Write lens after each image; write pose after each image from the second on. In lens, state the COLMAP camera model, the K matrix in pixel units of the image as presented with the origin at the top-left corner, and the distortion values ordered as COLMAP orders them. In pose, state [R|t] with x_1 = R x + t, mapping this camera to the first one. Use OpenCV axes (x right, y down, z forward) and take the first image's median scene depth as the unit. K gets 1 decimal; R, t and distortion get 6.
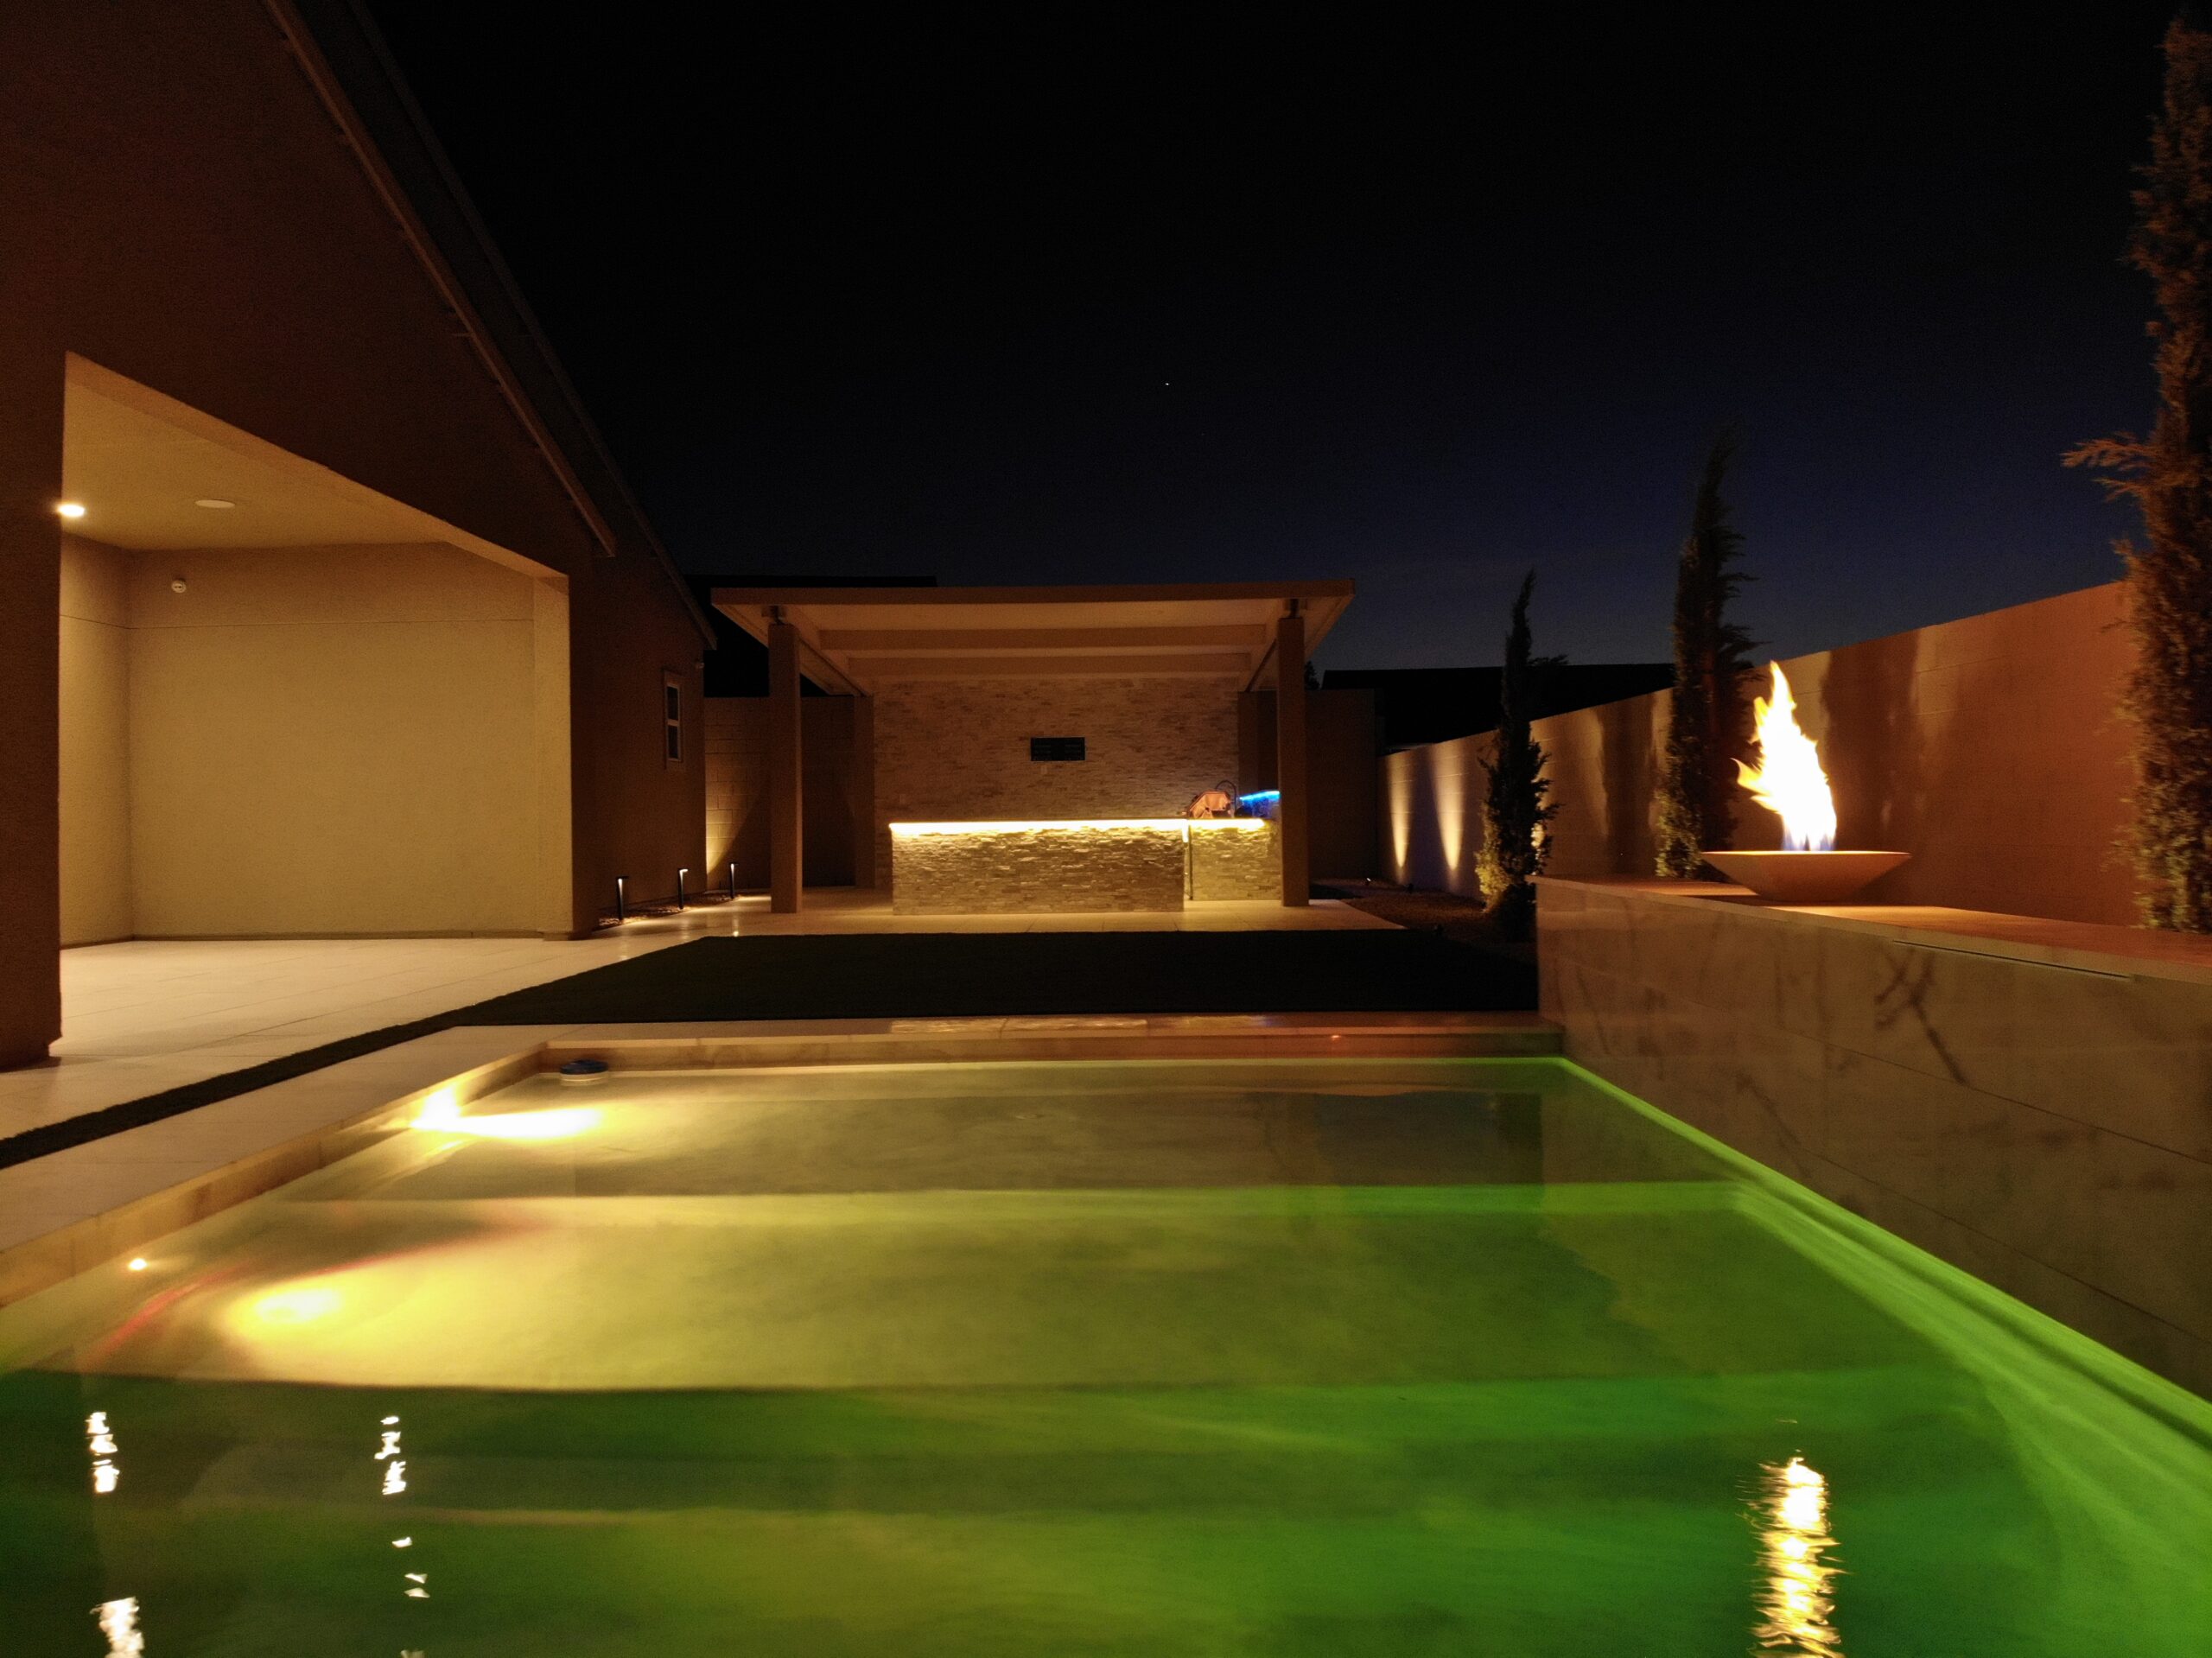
lens RADIAL K [[1600.4, 0, 1112.3], [0, 1600.4, 801.8], [0, 0, 1]] dist [0.264712, -0.506545]
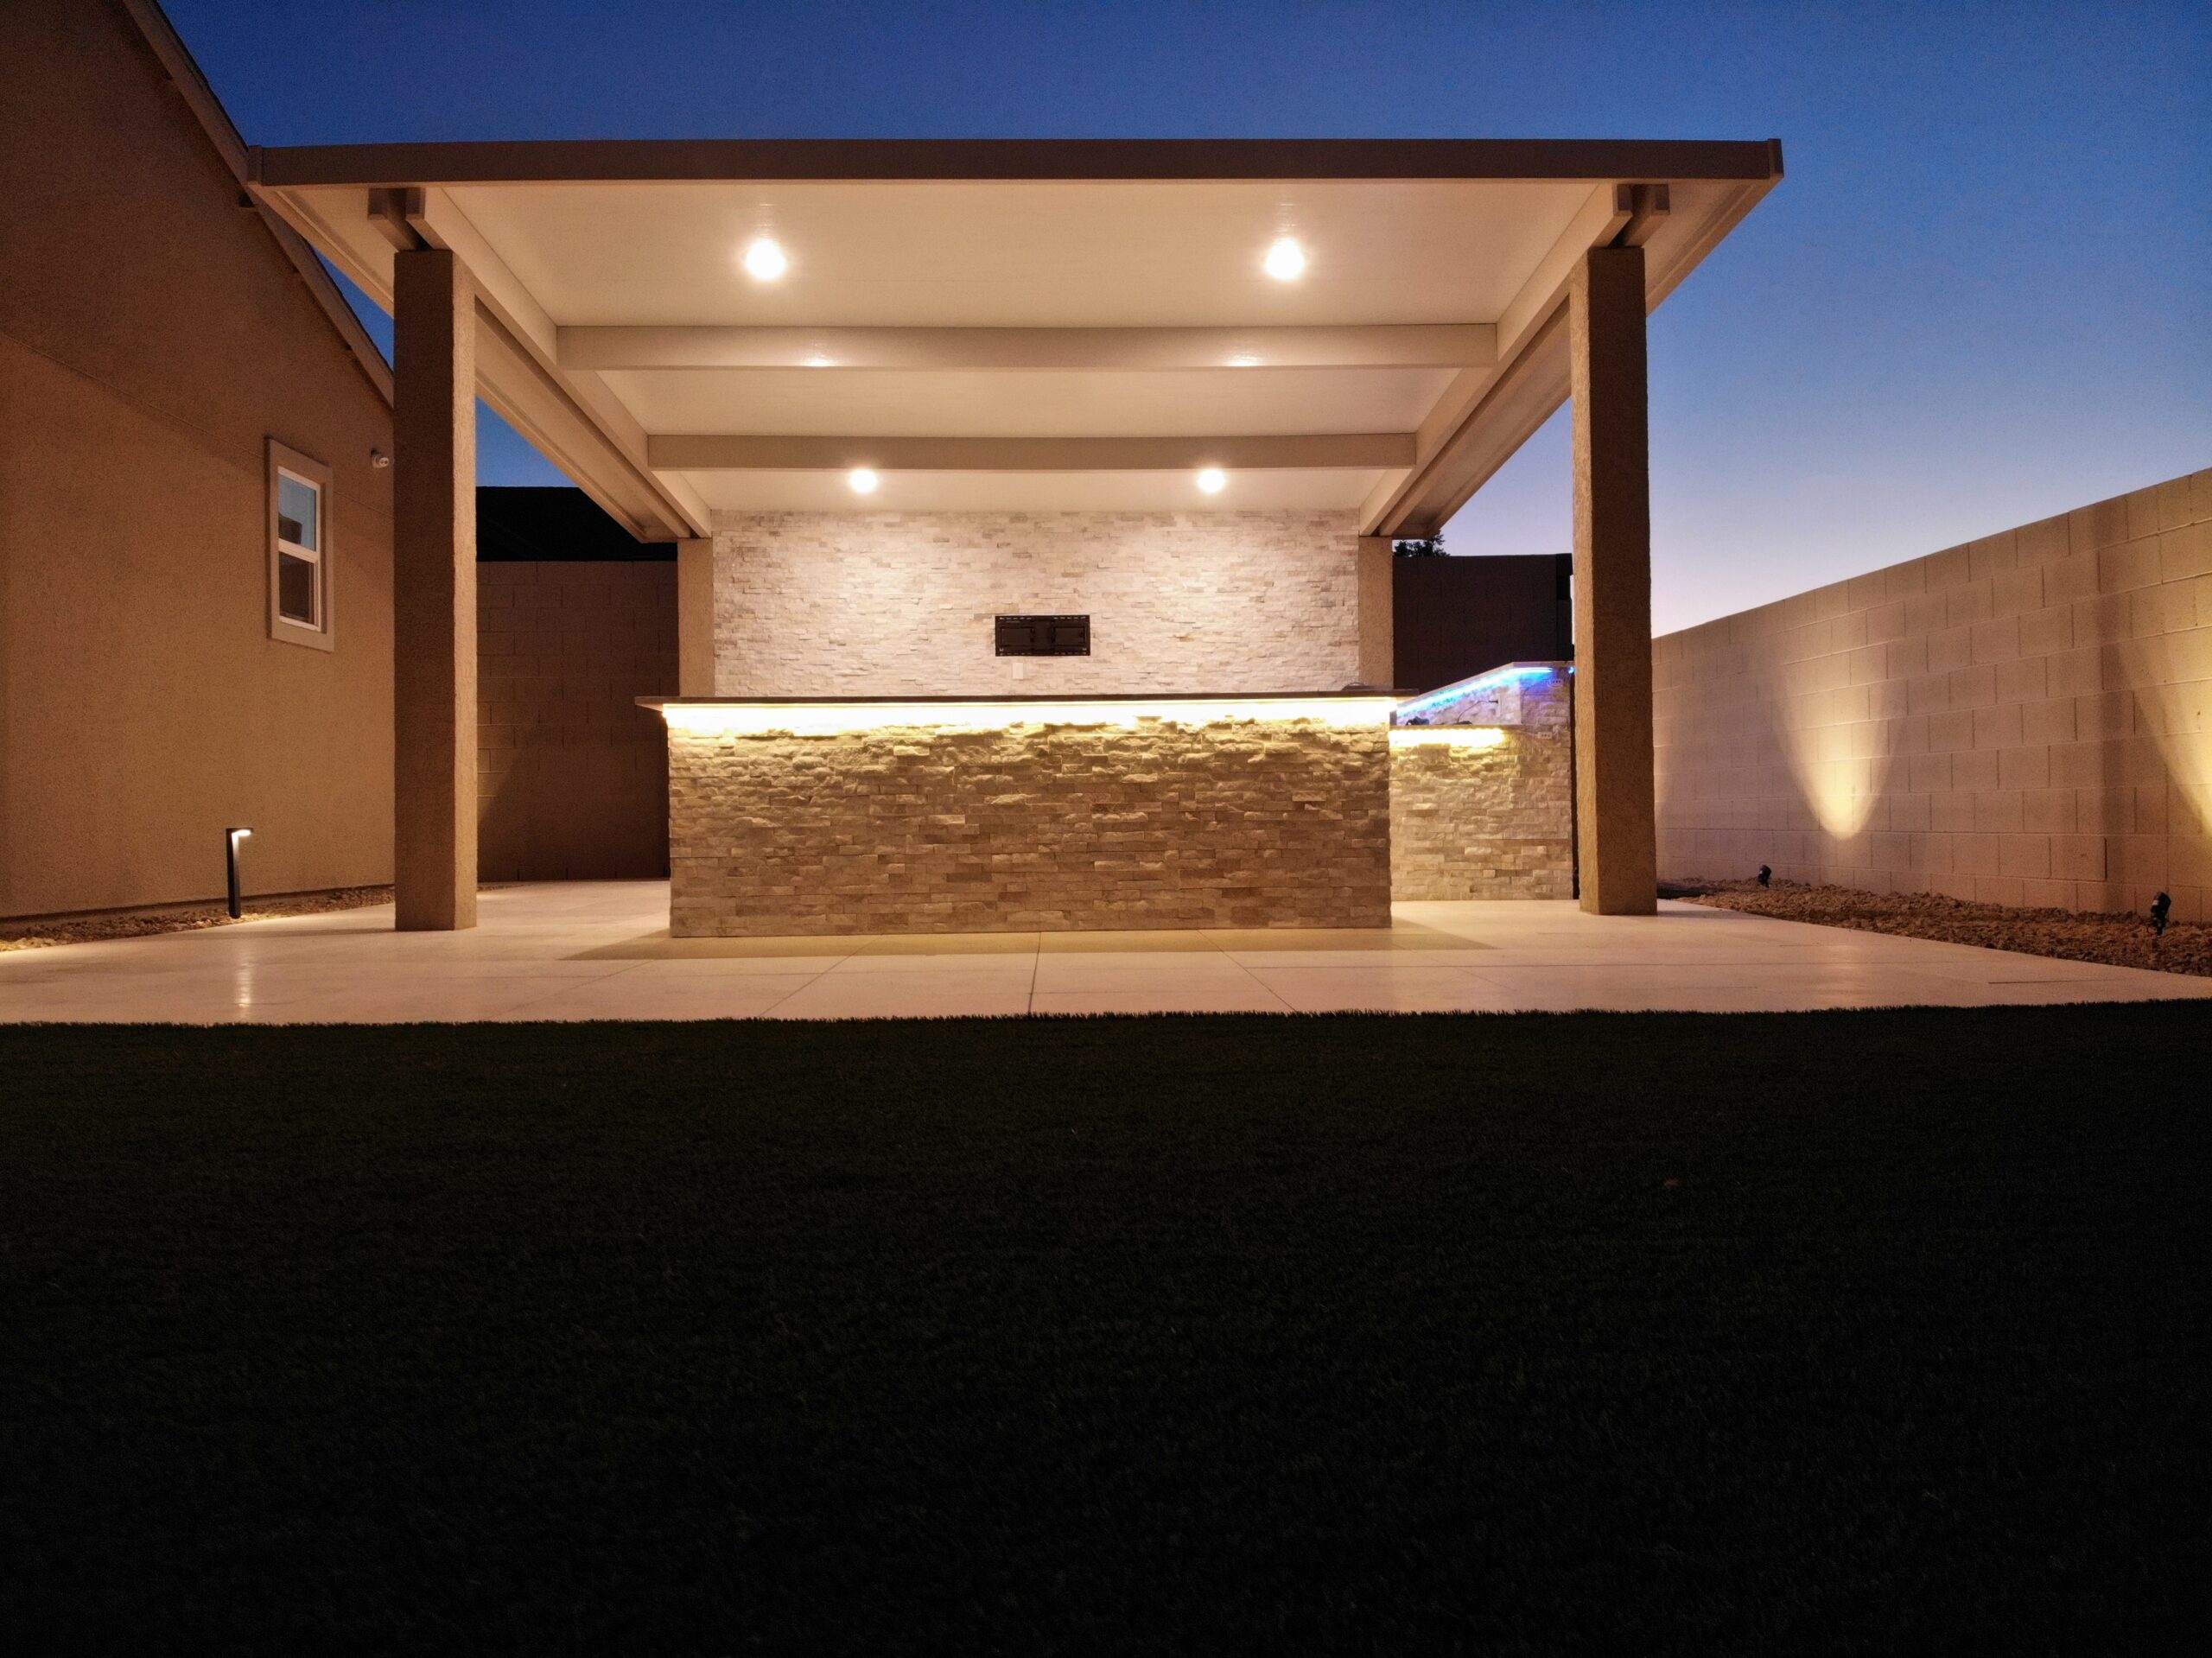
lens RADIAL K [[1600.4, 0, 1112.3], [0, 1600.4, 801.8], [0, 0, 1]] dist [0.264712, -0.506545]
pose [[0.999338, 0.001502, 0.036348, -0.039772], [-0.001454, 0.999998, -0.001368, 0.035703], [-0.036350, 0.001314, 0.999338, 0.569435]]
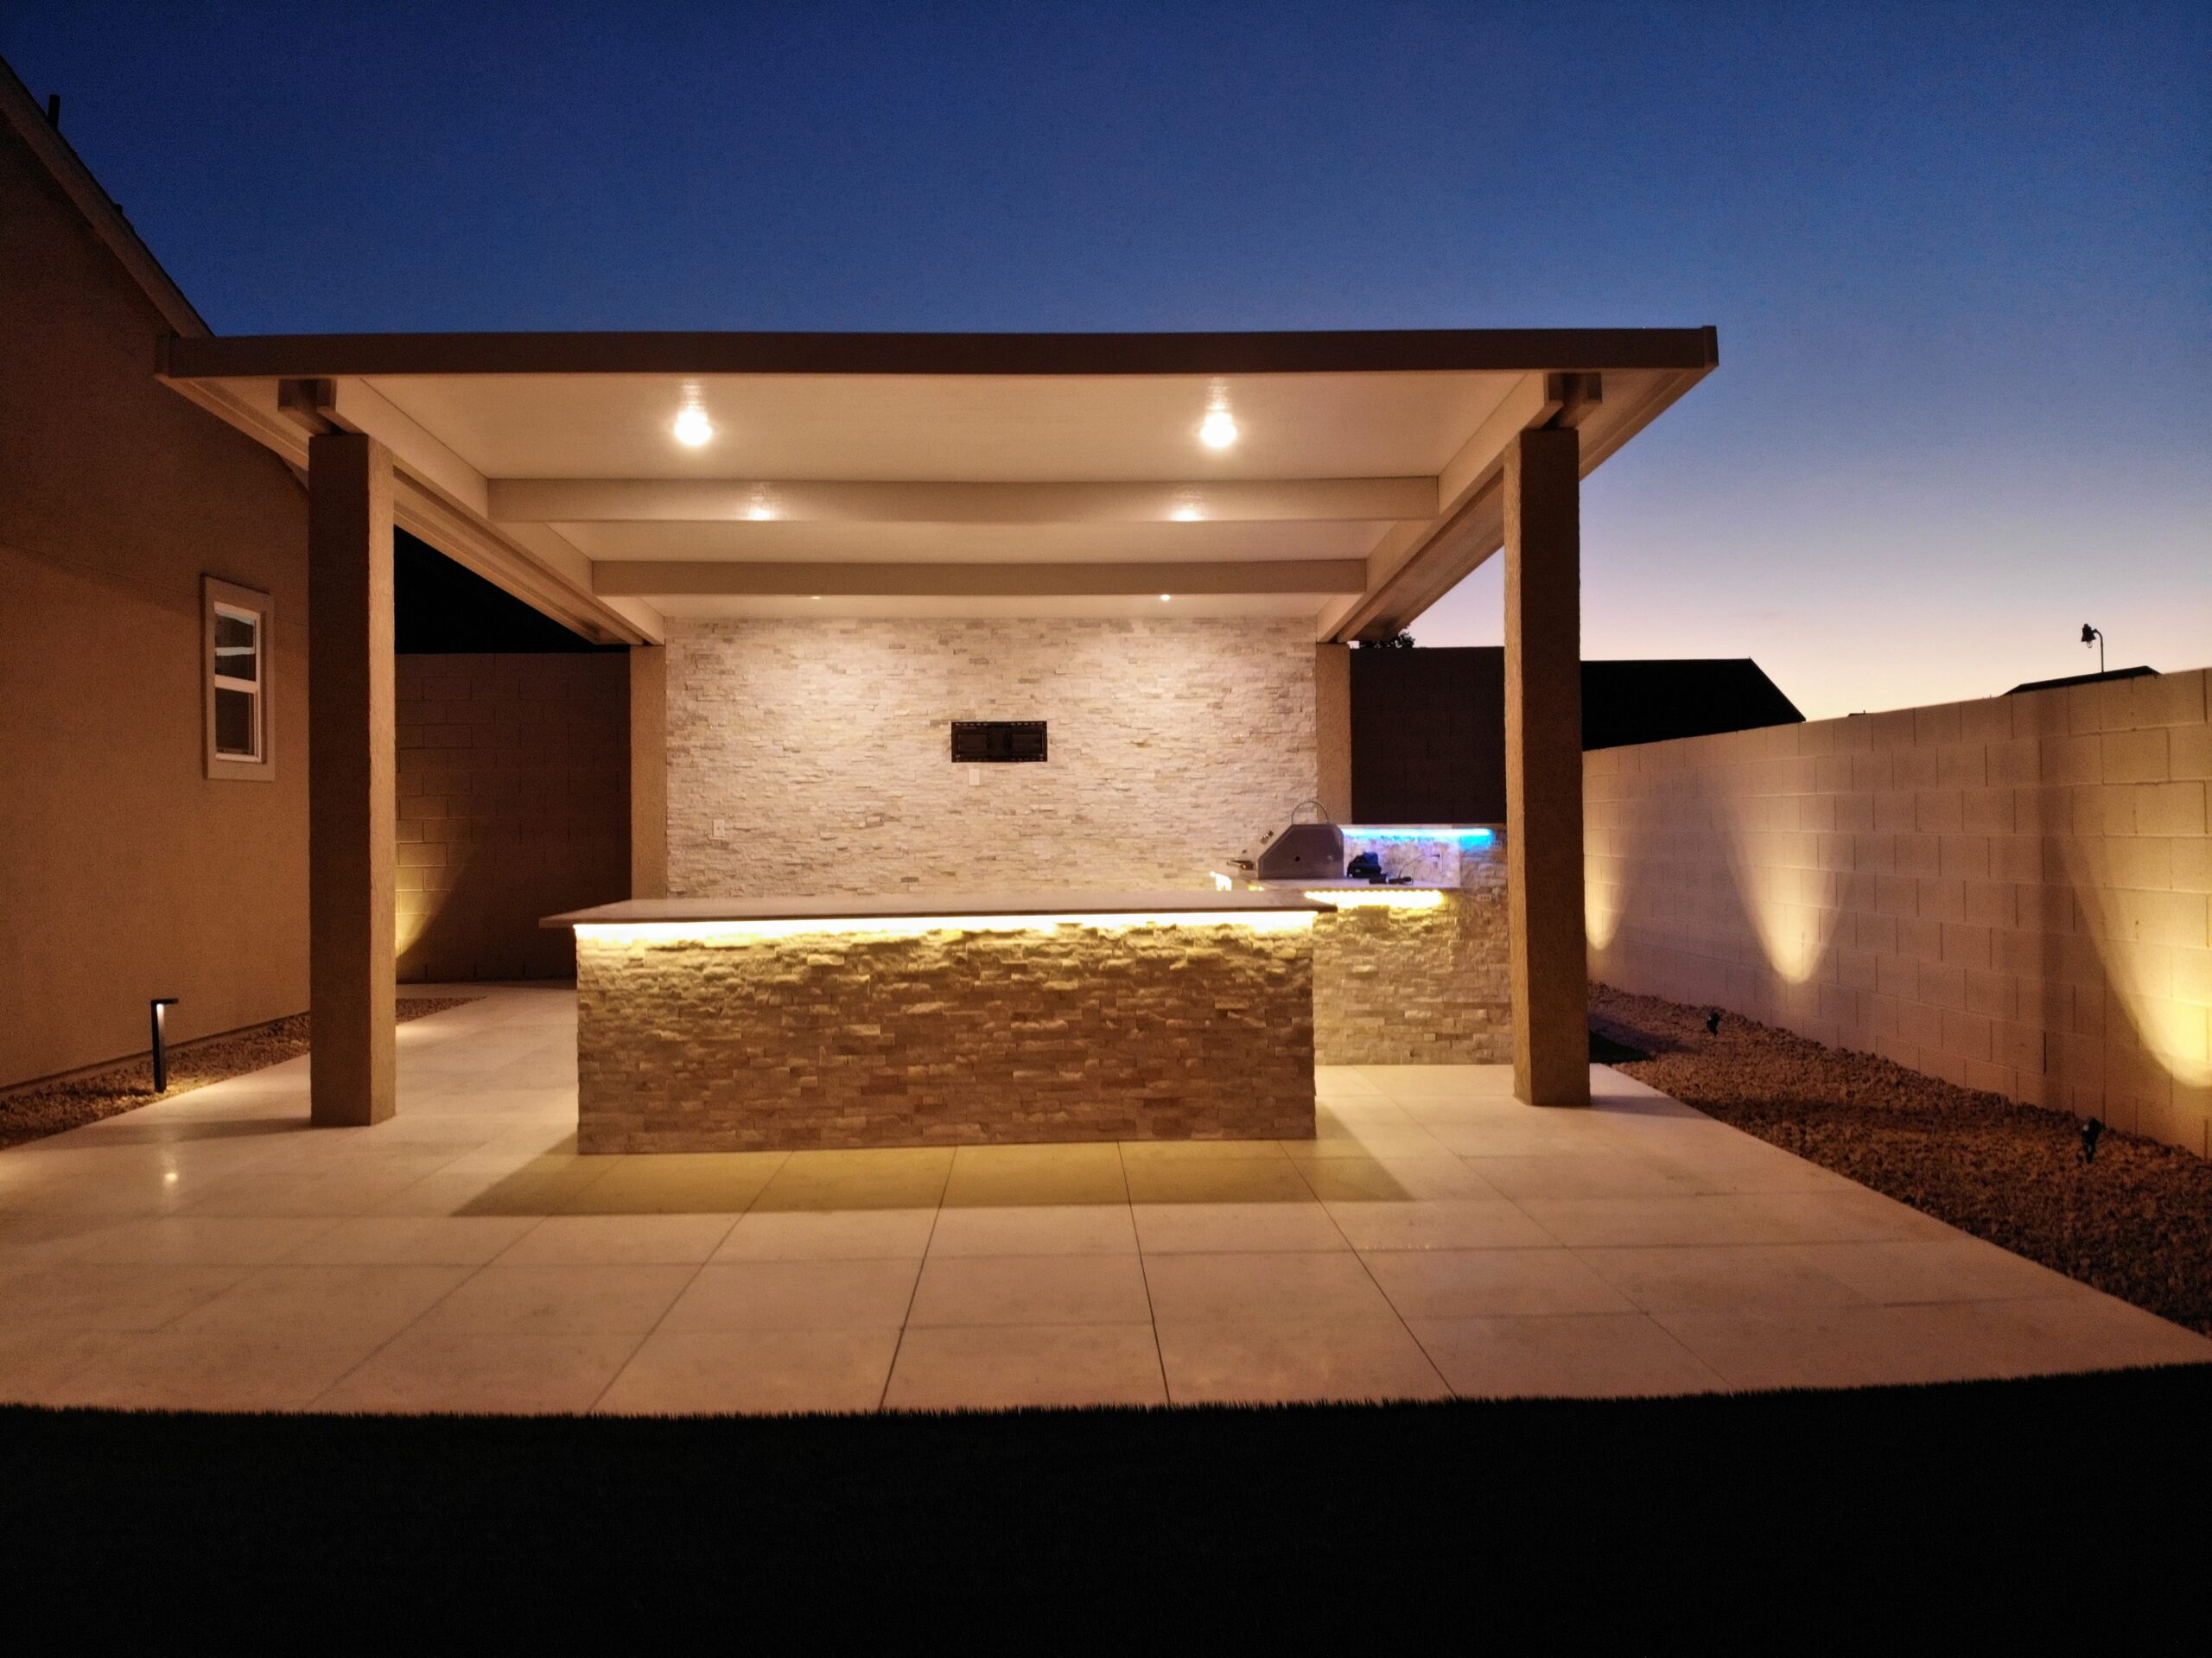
lens RADIAL K [[1600.4, 0, 1112.3], [0, 1600.4, 801.8], [0, 0, 1]] dist [0.264712, -0.506545]
pose [[0.999249, 0.002705, 0.038651, -0.021222], [-0.002634, 0.999995, -0.001879, -0.014216], [-0.038655, 0.001776, 0.999251, 0.574207]]
